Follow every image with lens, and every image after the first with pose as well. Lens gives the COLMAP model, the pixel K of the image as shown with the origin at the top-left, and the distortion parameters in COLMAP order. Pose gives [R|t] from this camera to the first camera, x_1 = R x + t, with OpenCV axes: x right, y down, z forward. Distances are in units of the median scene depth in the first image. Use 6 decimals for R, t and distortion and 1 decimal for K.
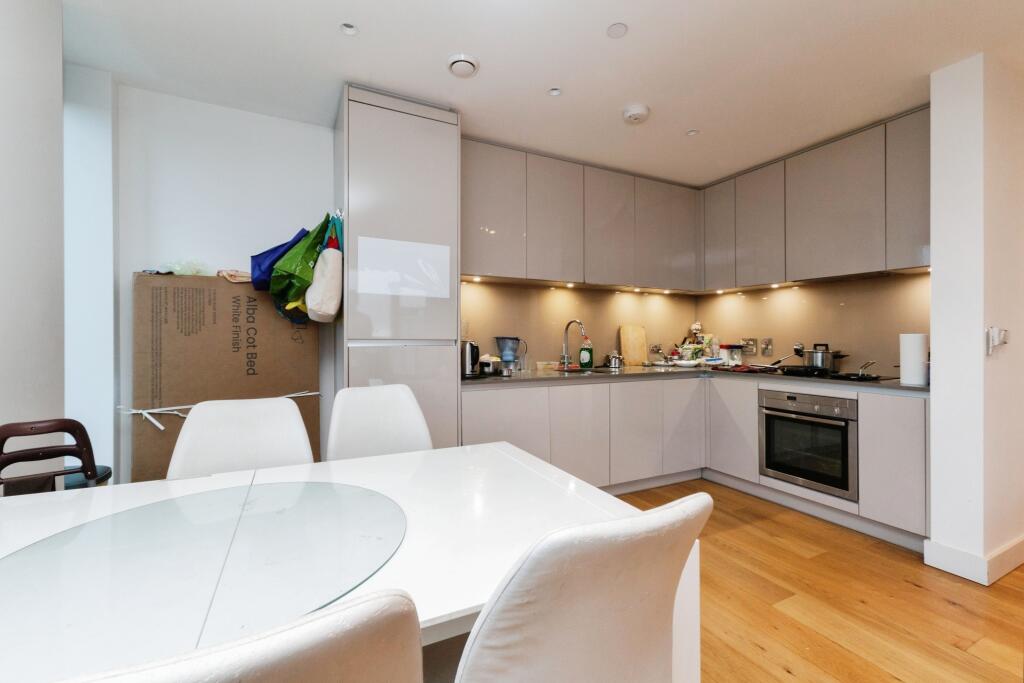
lens RADIAL K [[441.8, 0, 512.0], [0, 441.8, 341.5], [0, 0, 1]] dist [0.001230, 0.000010]
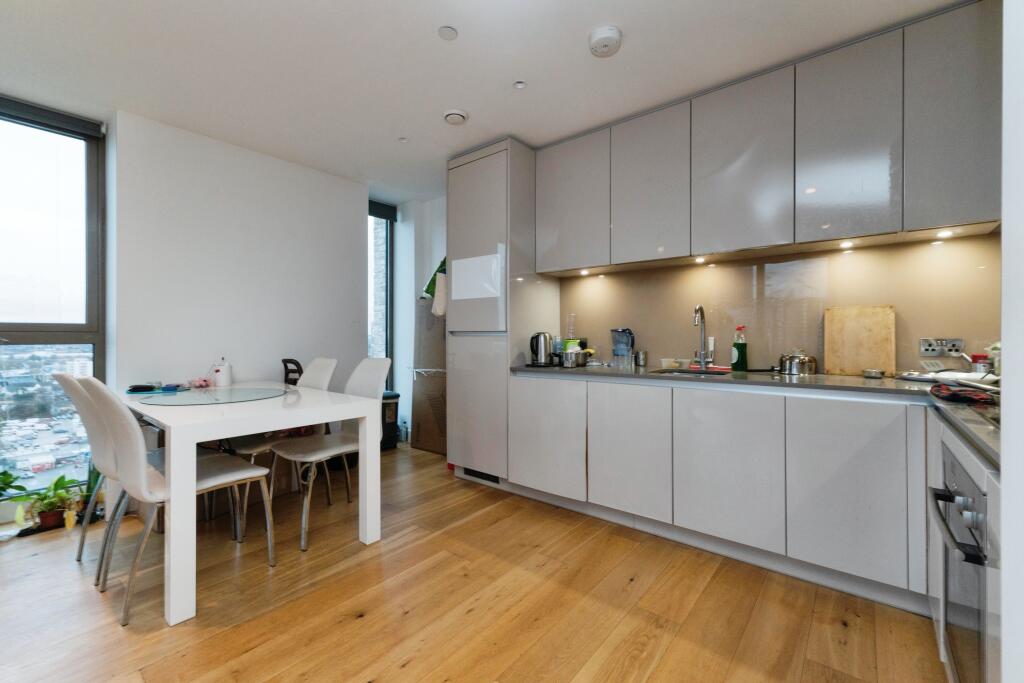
lens RADIAL K [[432.3, 0, 499.1], [0, 432.3, 328.1], [0, 0, 1]] dist [0.003858, 0.000191]
pose [[0.399934, -0.000274, -0.916544, 0.850513], [0.012296, 0.999912, 0.005066, -0.021514], [0.916461, -0.013296, 0.399902, 0.477920]]
